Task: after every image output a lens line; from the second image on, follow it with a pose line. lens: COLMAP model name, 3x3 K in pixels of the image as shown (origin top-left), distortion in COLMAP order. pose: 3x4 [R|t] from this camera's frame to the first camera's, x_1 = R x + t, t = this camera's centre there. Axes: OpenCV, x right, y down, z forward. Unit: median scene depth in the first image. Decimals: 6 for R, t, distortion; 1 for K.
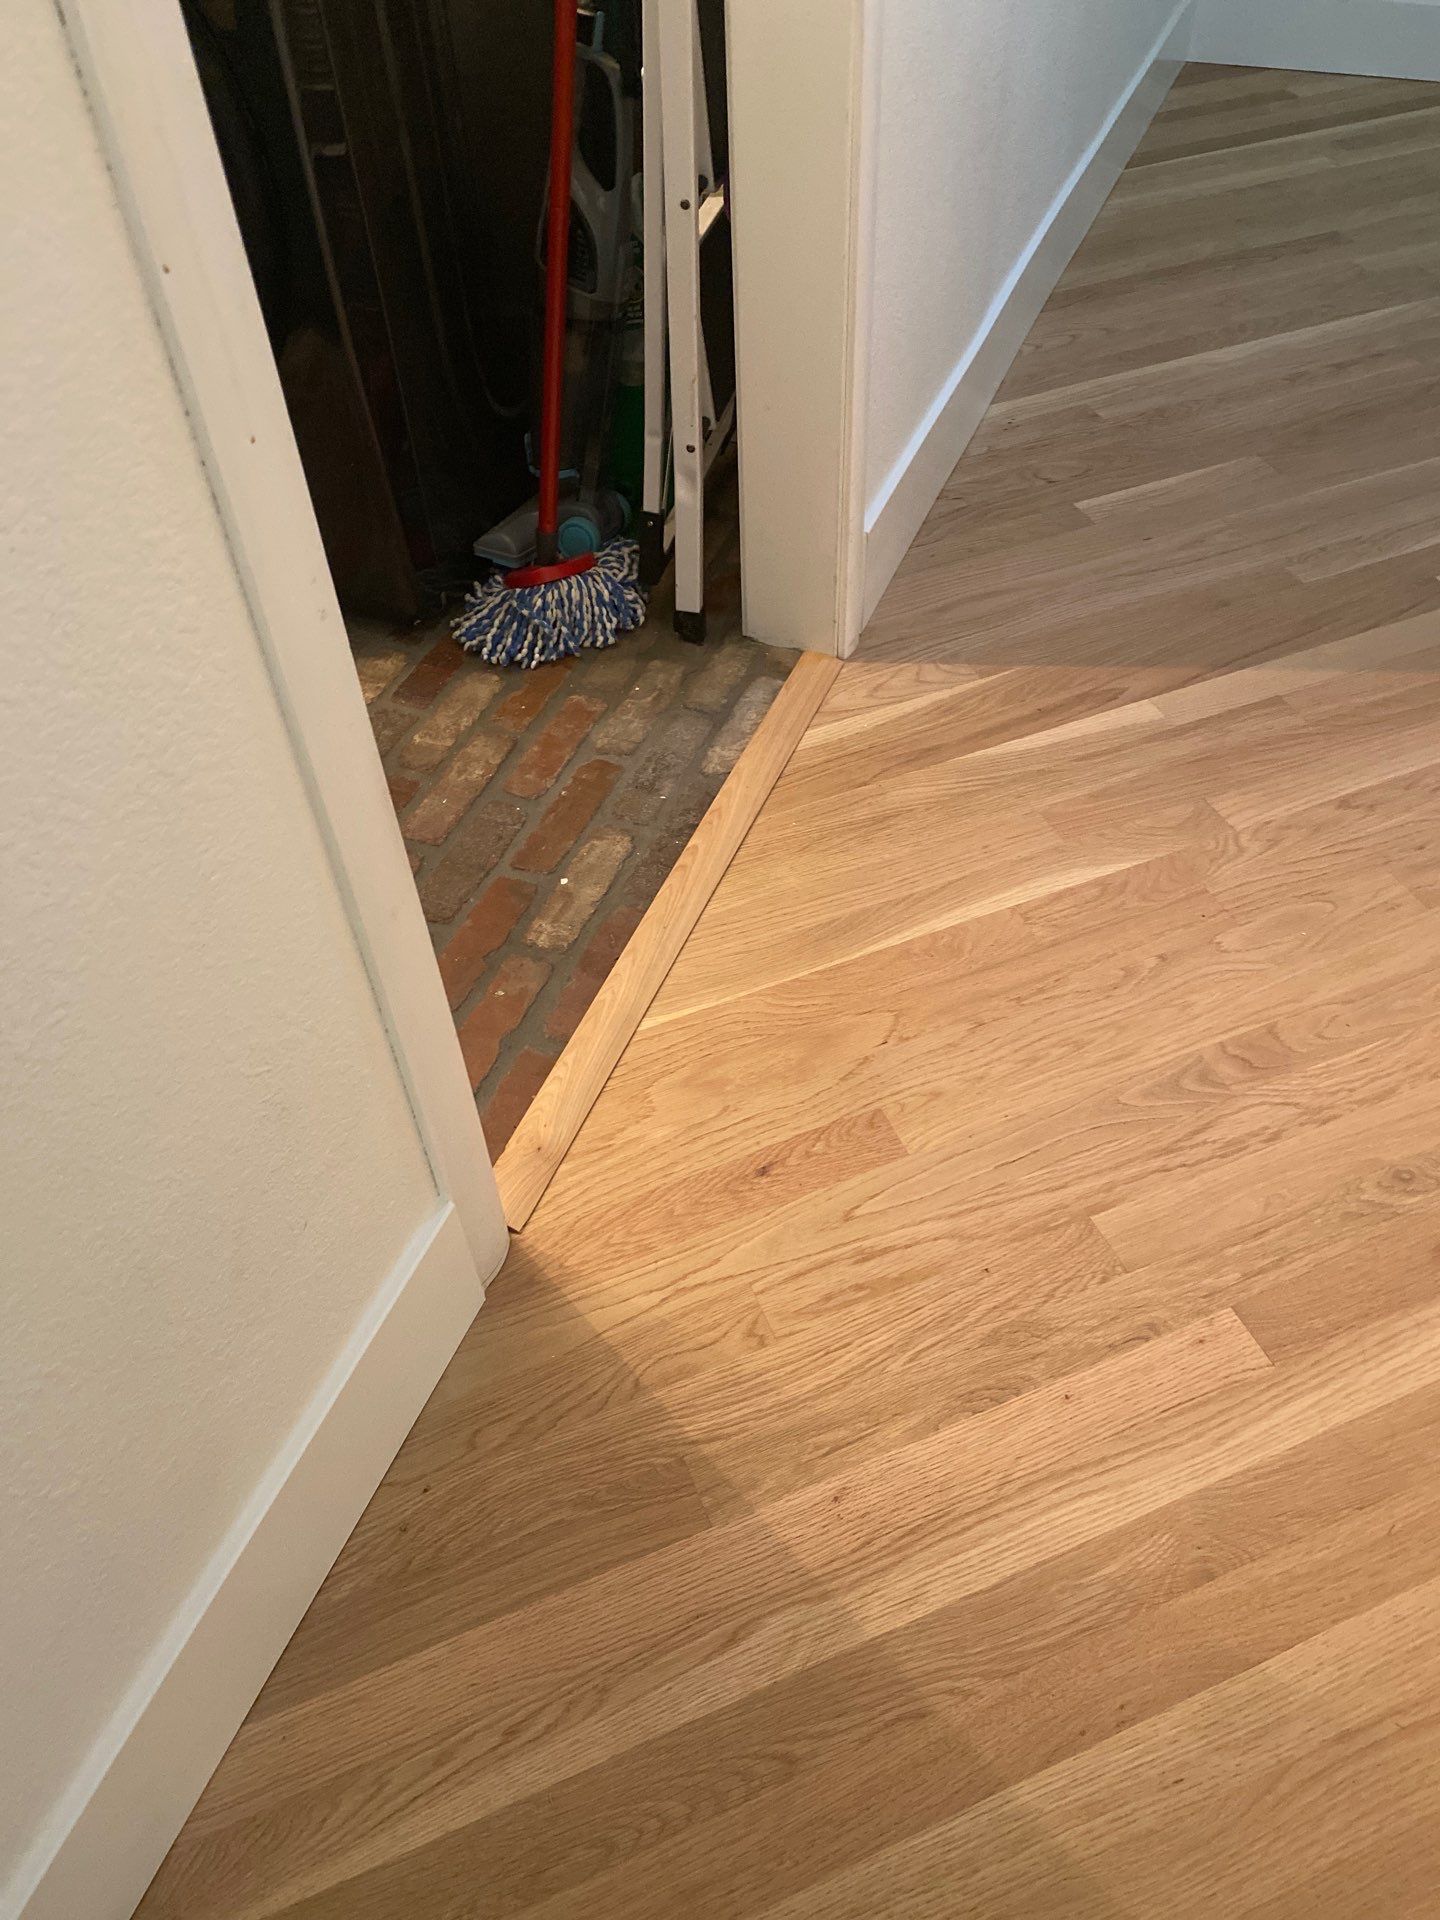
lens RADIAL K [[1489.5, 0, 711.7], [0, 1489.5, 935.2], [0, 0, 1]] dist [0.069031, -0.133130]
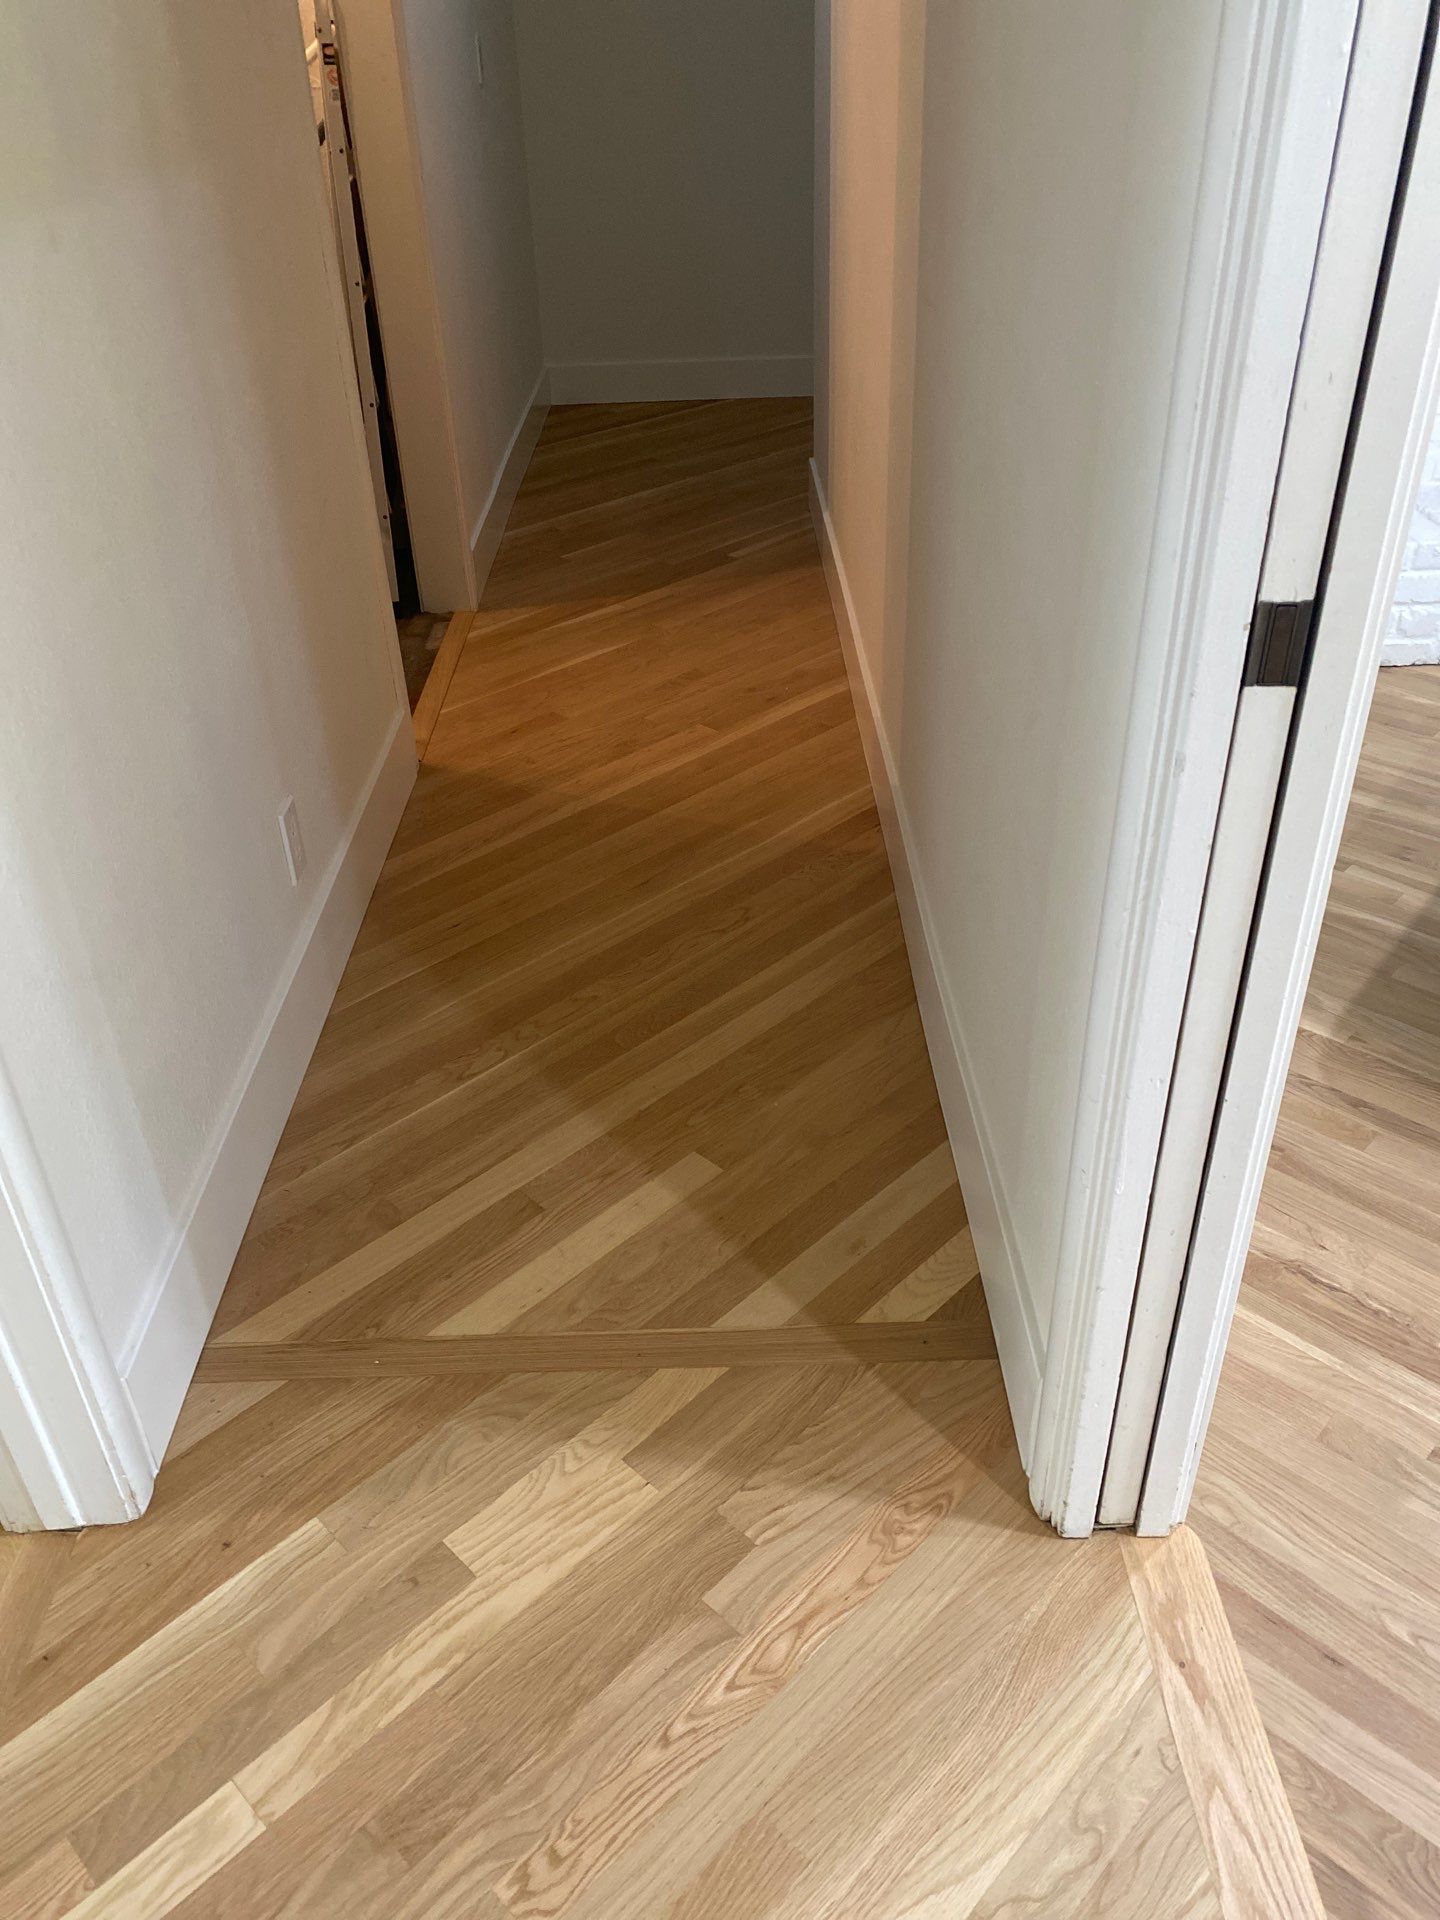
lens RADIAL K [[1475.8, 0, 706.4], [0, 1475.8, 955.6], [0, 0, 1]] dist [0.026200, -0.020476]
pose [[0.924008, -0.189623, 0.332042, -0.403542], [0.265157, 0.943423, -0.199110, 0.793081], [-0.275501, 0.272023, 0.922010, -0.893738]]
